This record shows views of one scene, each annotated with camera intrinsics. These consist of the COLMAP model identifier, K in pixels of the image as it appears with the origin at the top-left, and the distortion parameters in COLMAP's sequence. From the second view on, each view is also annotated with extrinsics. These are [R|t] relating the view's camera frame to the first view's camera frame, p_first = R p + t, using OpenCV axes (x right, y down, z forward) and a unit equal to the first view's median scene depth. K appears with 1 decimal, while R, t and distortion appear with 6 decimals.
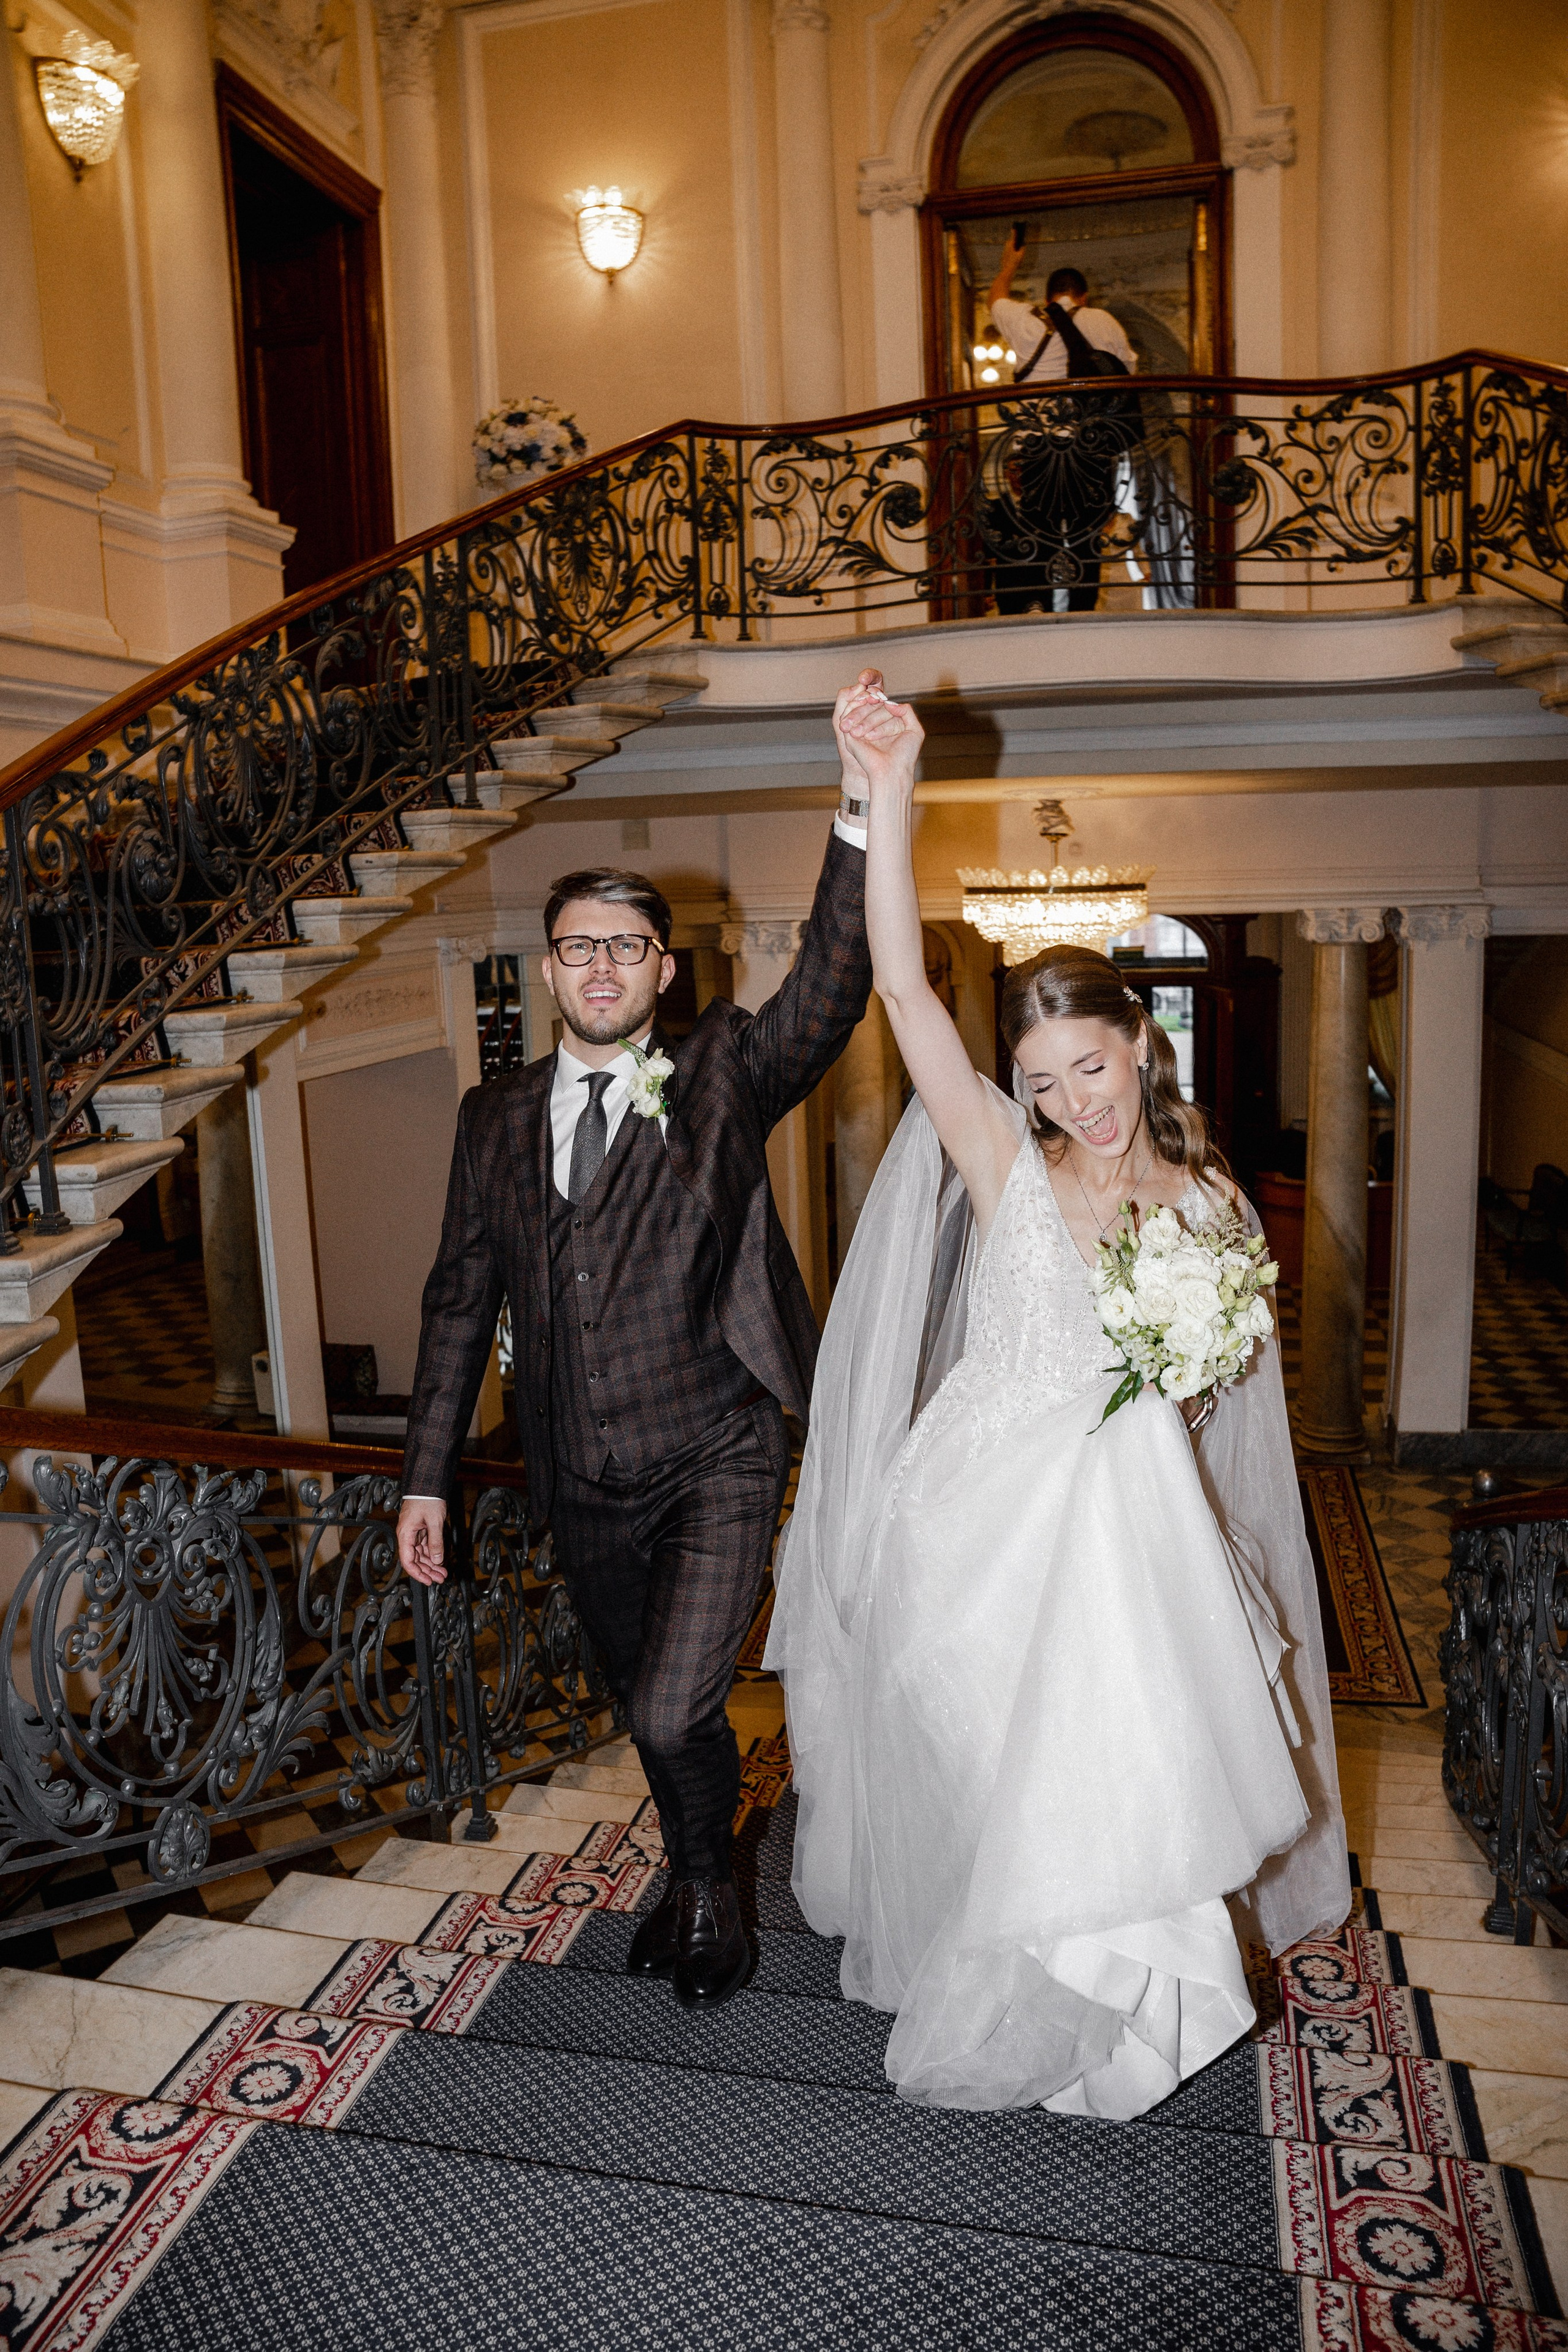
lens RADIAL K [[1657.2, 0, 784.0], [0, 1657.2, 1176.0], [0, 0, 1]] dist [-0.004045, 0.000173]
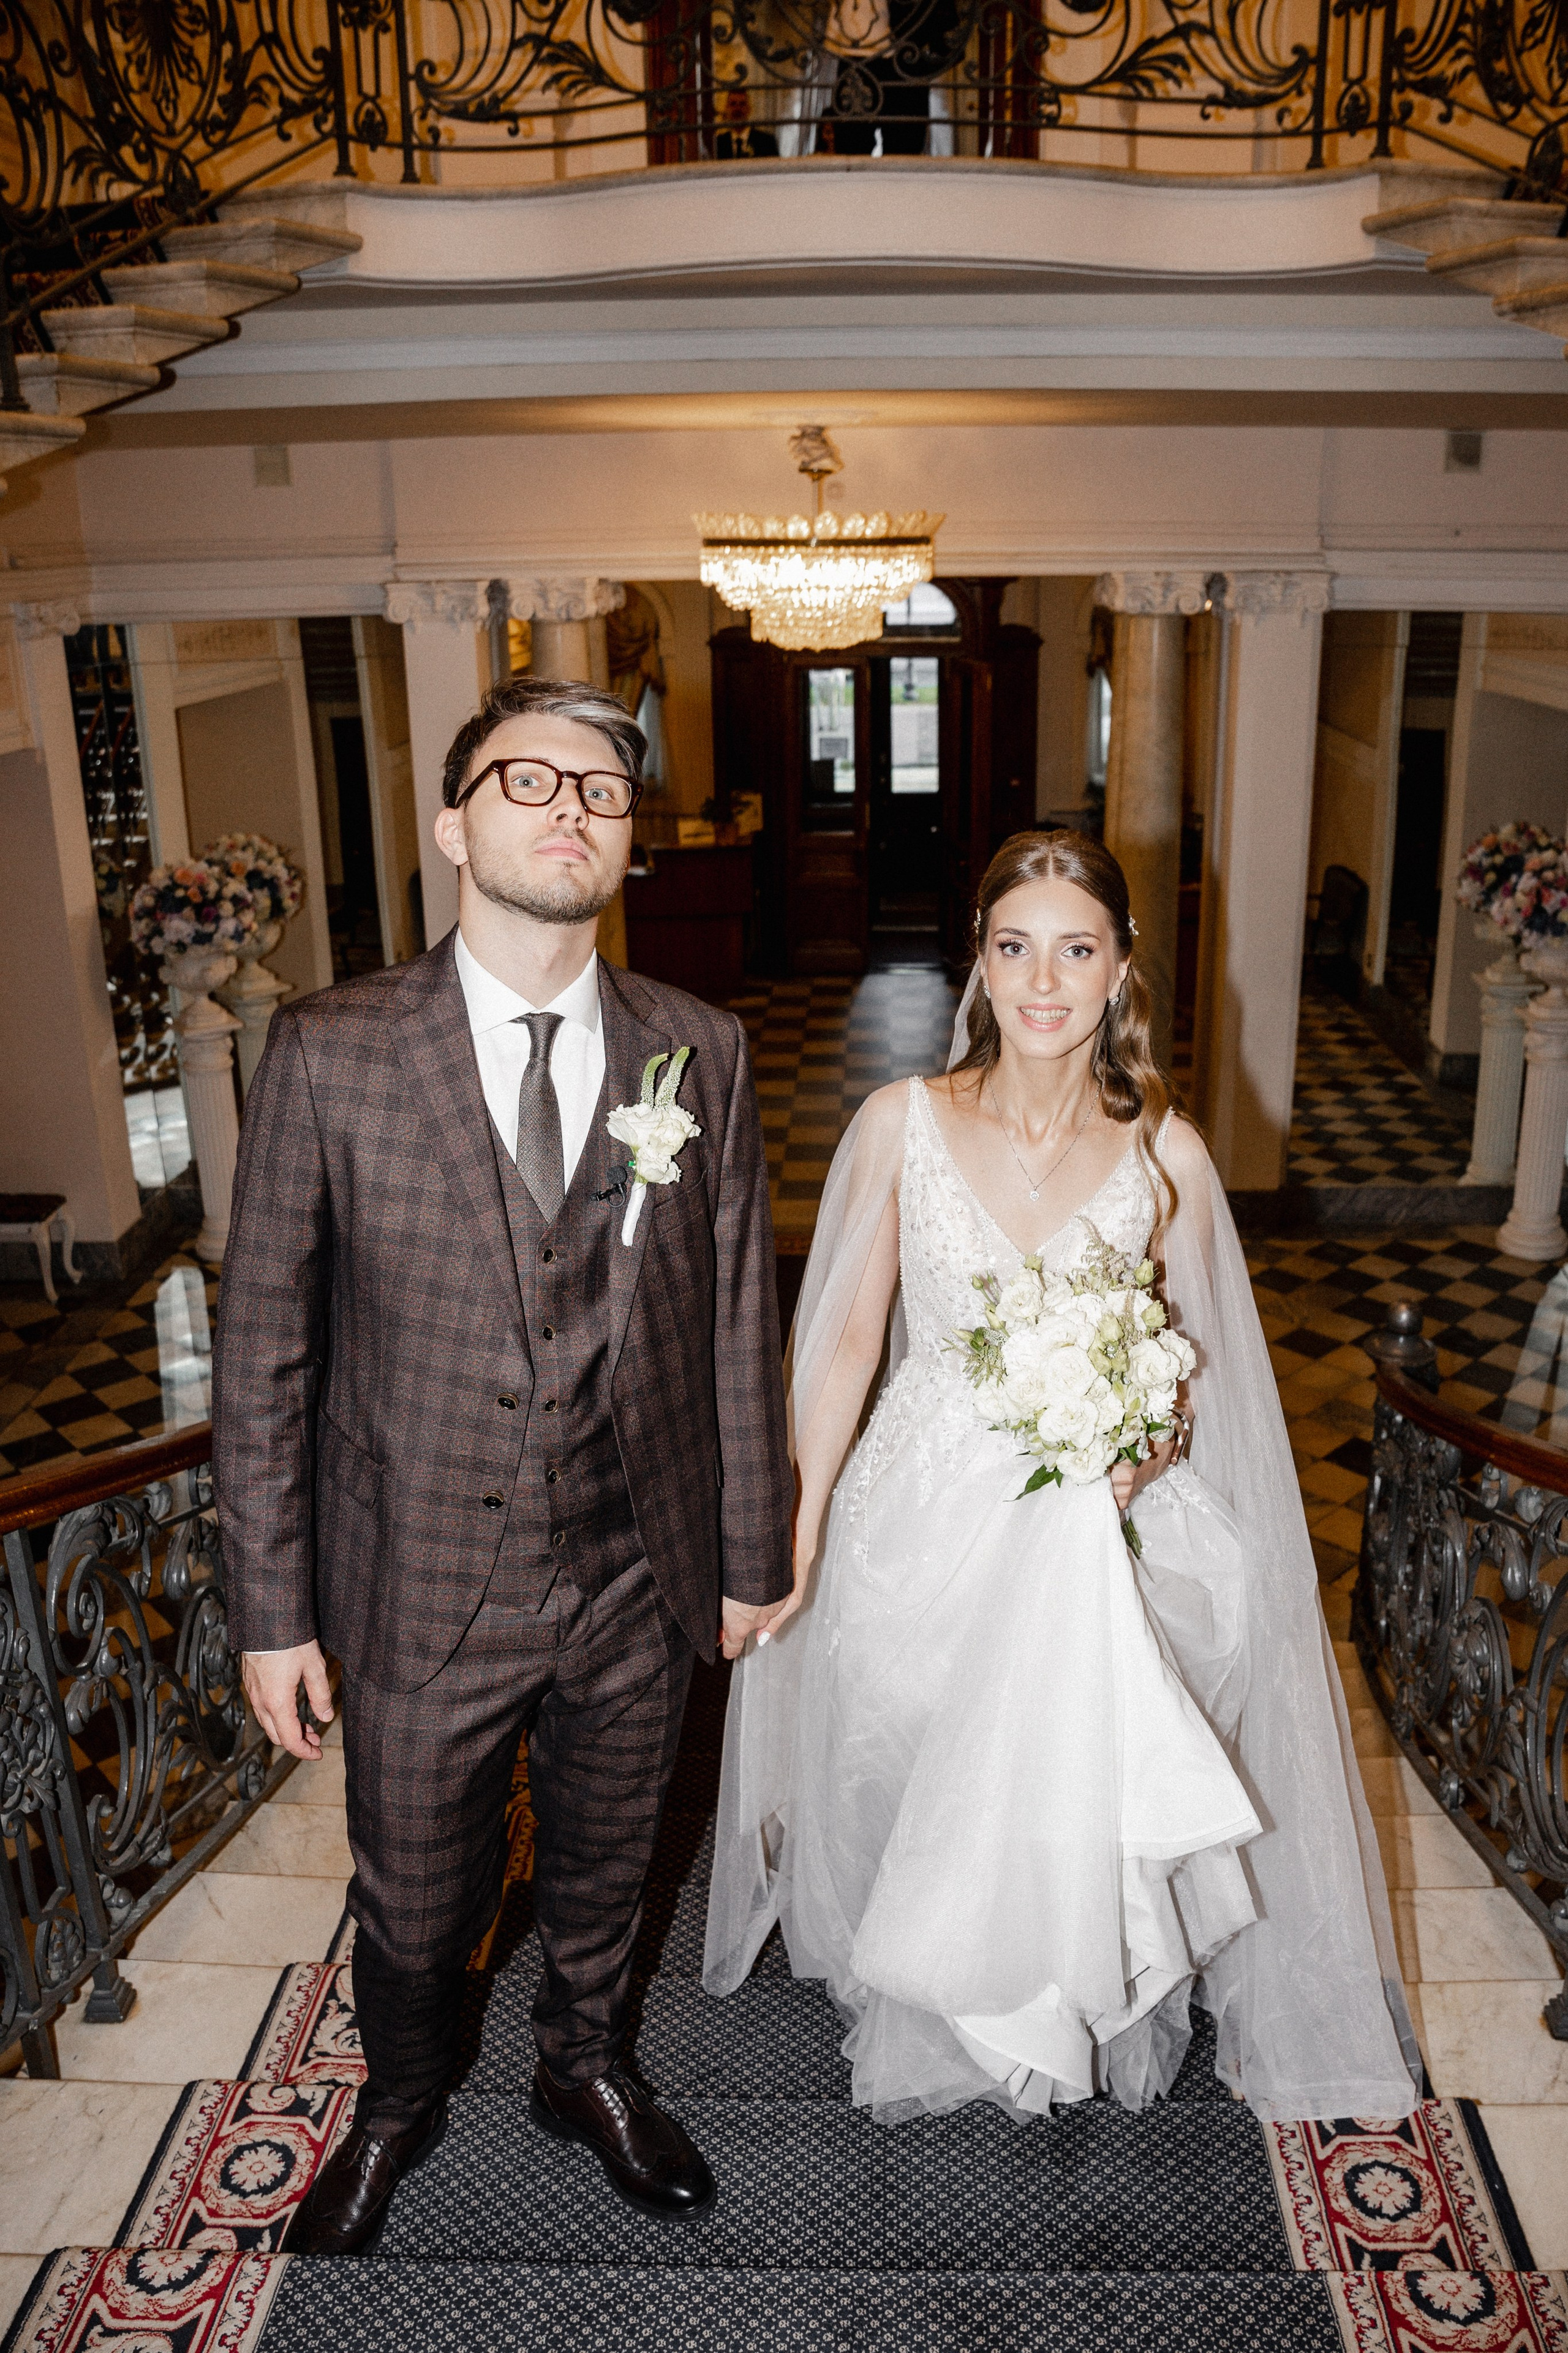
lens RADIAL K [[1907.4, 0, 835.1], [0, 1907.4, 1173.8], [0, 0, 1]] dist [-0.103574, 0.096222]
pose [[0.982203, -0.045048, 0.182340, -0.010442], [0.016772, 0.987970, 0.153736, -0.022285], [-0.187072, -0.147942, 0.971142, 0.130233]]
